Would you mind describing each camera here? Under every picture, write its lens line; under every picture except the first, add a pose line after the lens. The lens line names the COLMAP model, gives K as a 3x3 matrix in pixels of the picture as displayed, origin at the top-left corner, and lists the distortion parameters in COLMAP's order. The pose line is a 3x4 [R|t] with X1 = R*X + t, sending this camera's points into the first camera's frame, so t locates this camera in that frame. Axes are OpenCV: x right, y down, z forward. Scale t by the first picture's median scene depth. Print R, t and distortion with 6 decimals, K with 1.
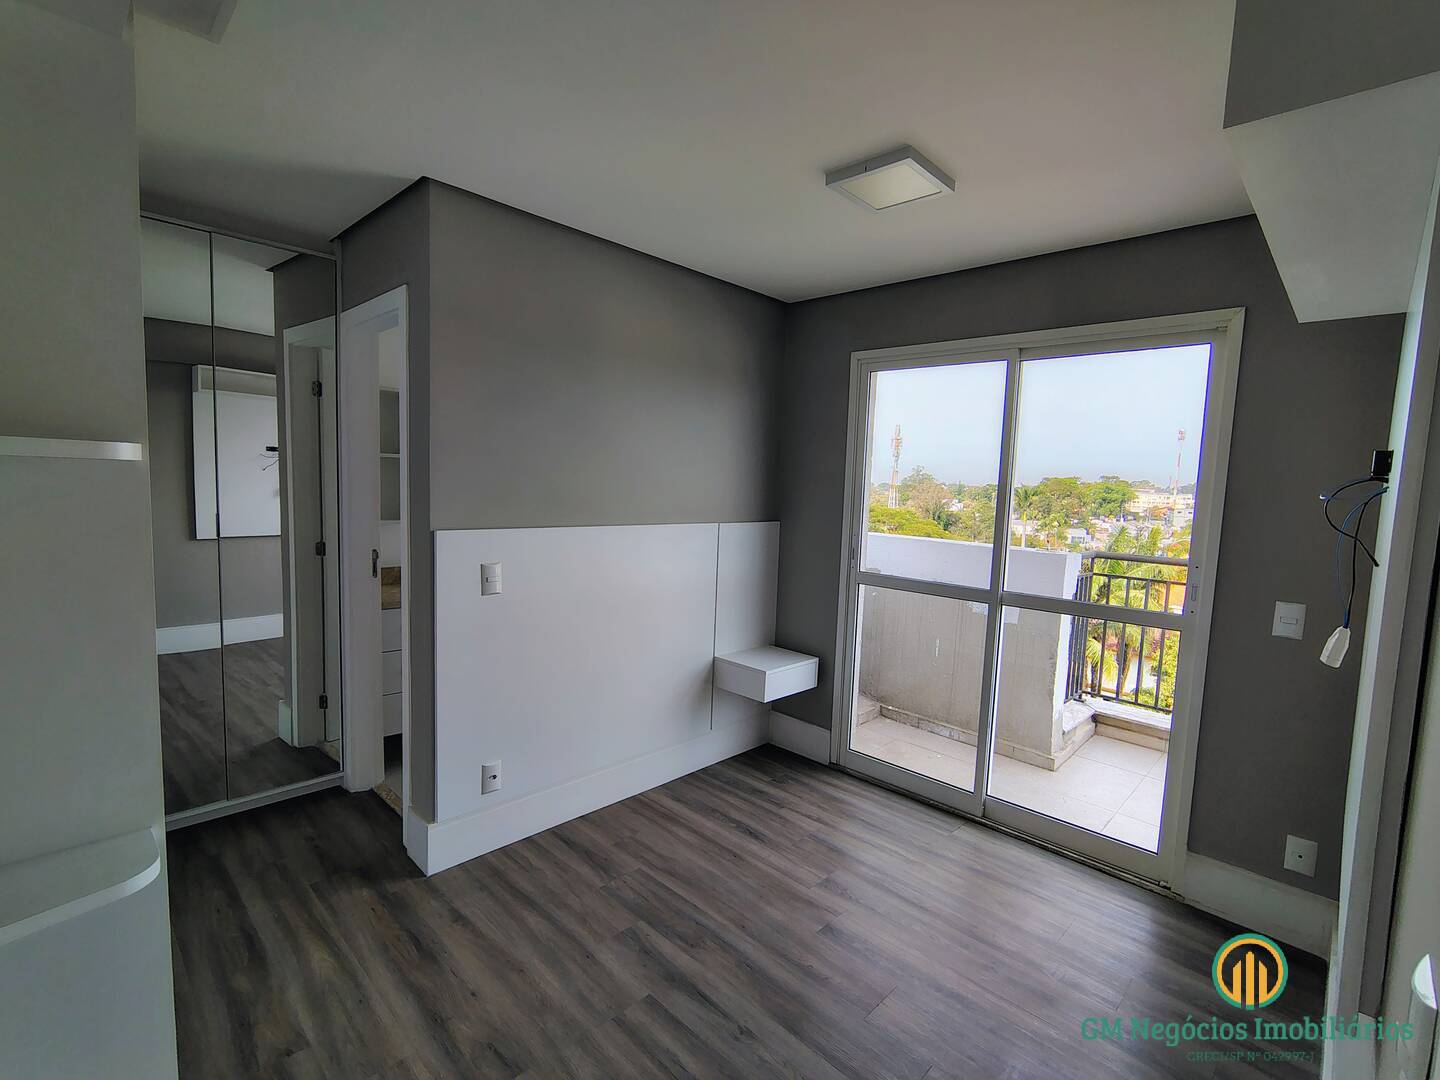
lens RADIAL K [[672.5, 0, 722.5], [0, 672.5, 544.1], [0, 0, 1]] dist [-0.015519, 0.010335]
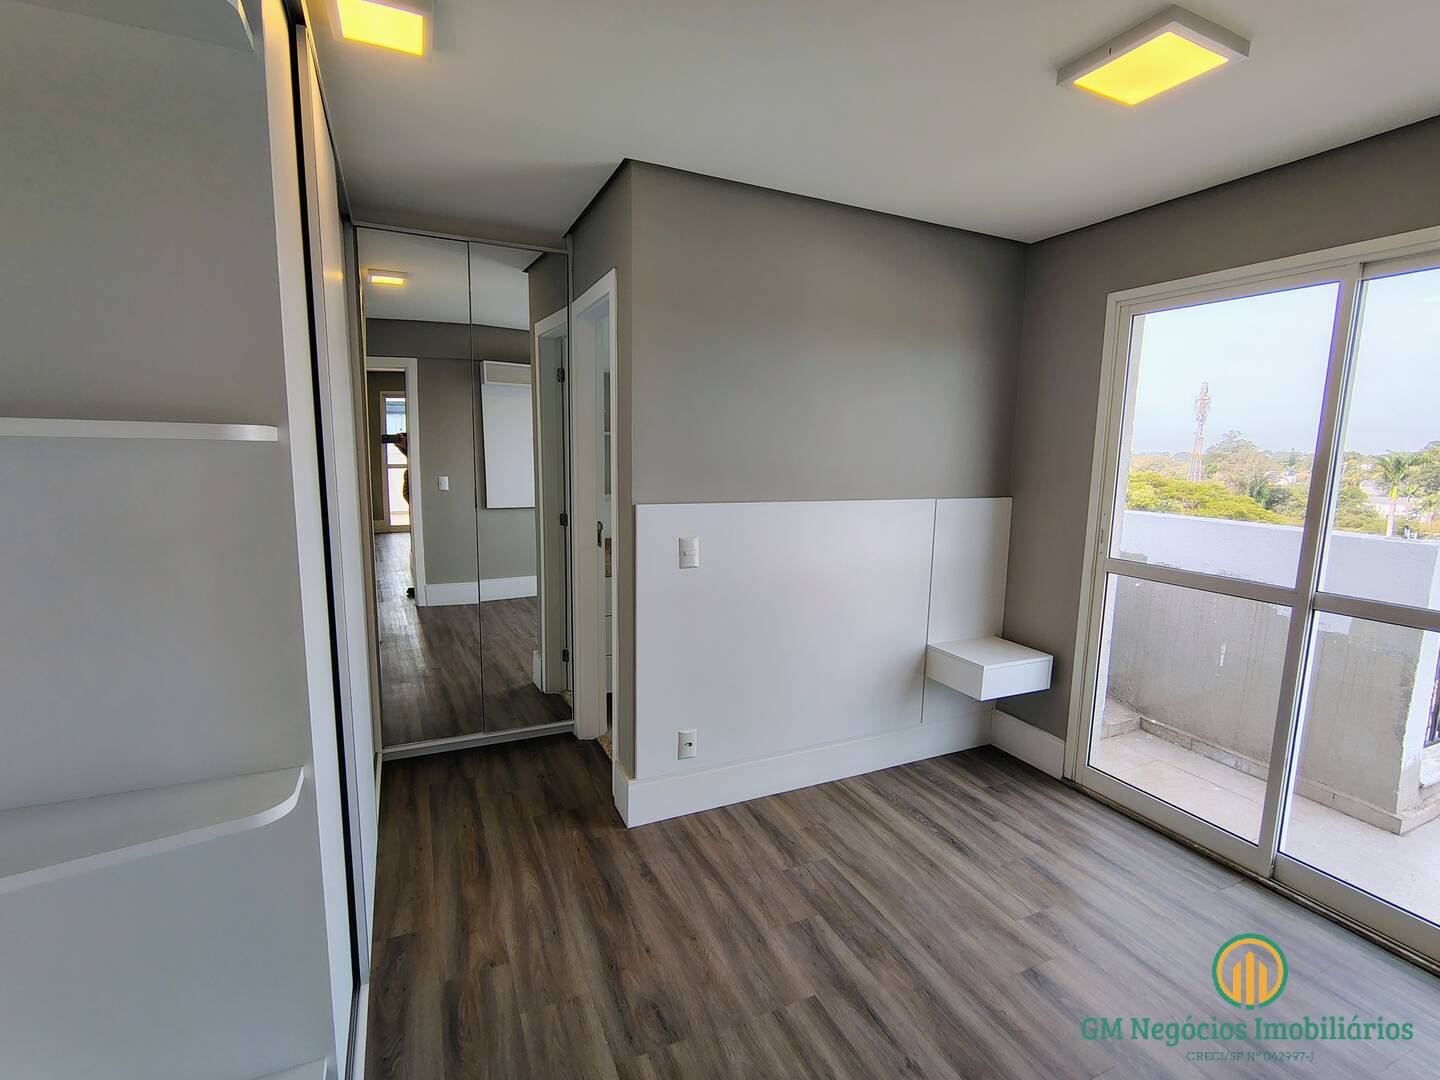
lens RADIAL K [[672.5, 0, 722.5], [0, 672.5, 544.1], [0, 0, 1]] dist [-0.015519, 0.010335]
pose [[0.934386, 0.030982, -0.354914, 0.058184], [-0.017412, 0.998992, 0.041366, -0.003519], [0.355838, -0.032472, 0.933983, 0.058565]]
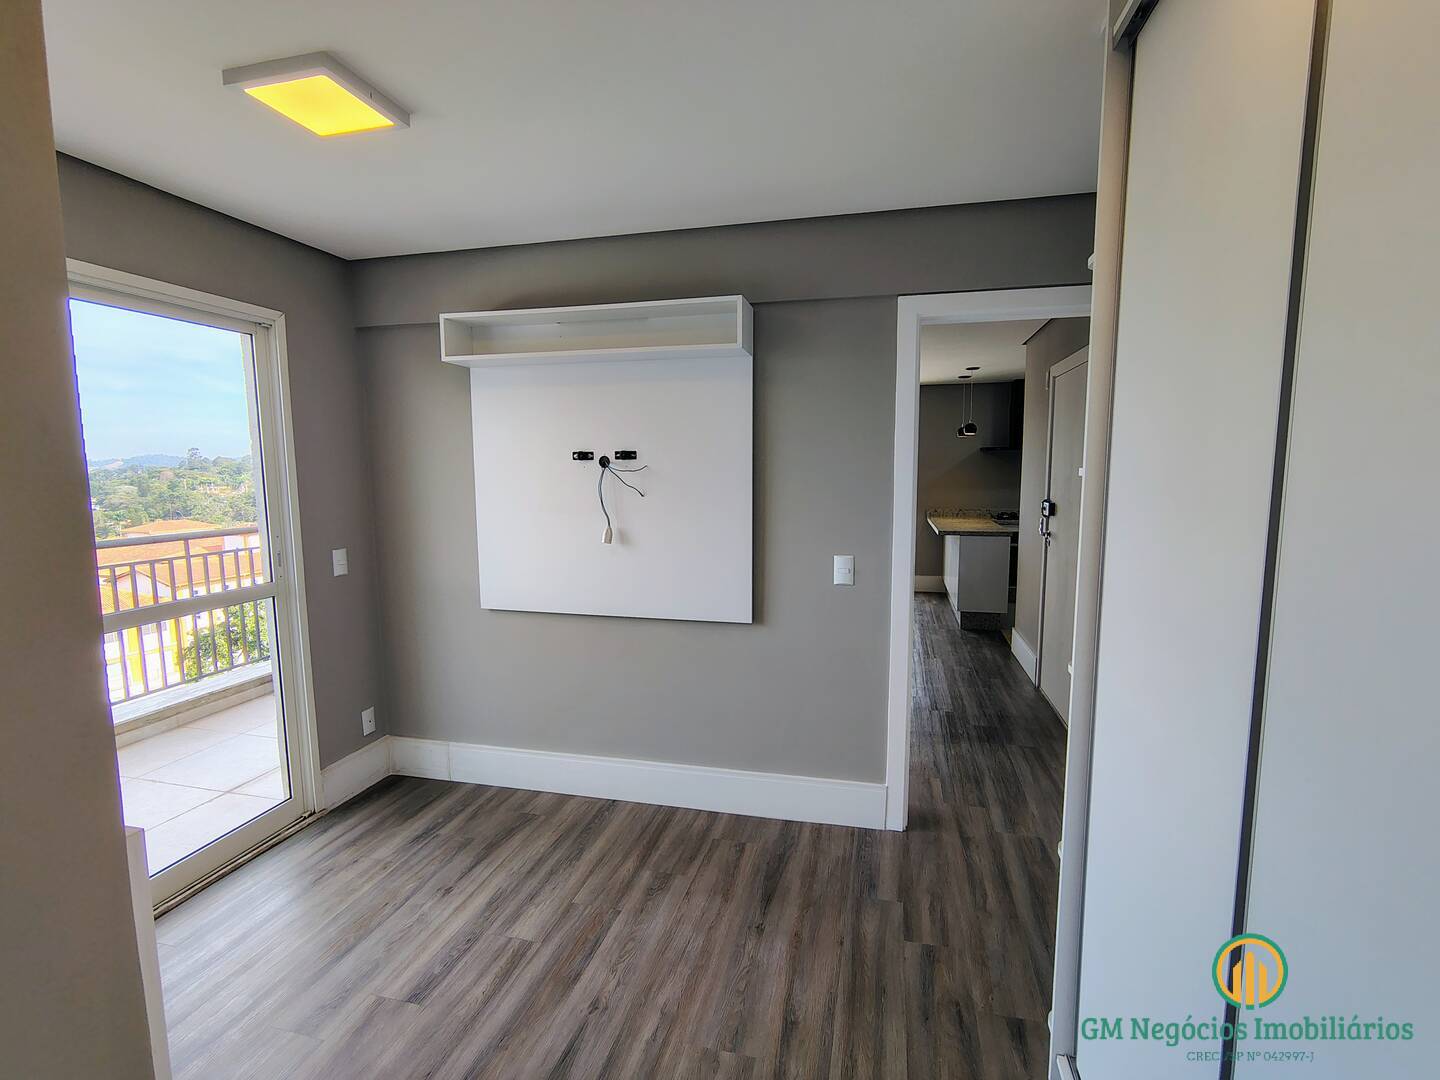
lens RADIAL K [[672.5, 0, 722.5], [0, 672.5, 544.1], [0, 0, 1]] dist [-0.015519, 0.010335]
pose [[-0.500567, -0.134952, 0.855114, -0.543708], [0.069786, 0.978270, 0.195239, -0.103965], [-0.862880, 0.157405, -0.480272, 0.768630]]
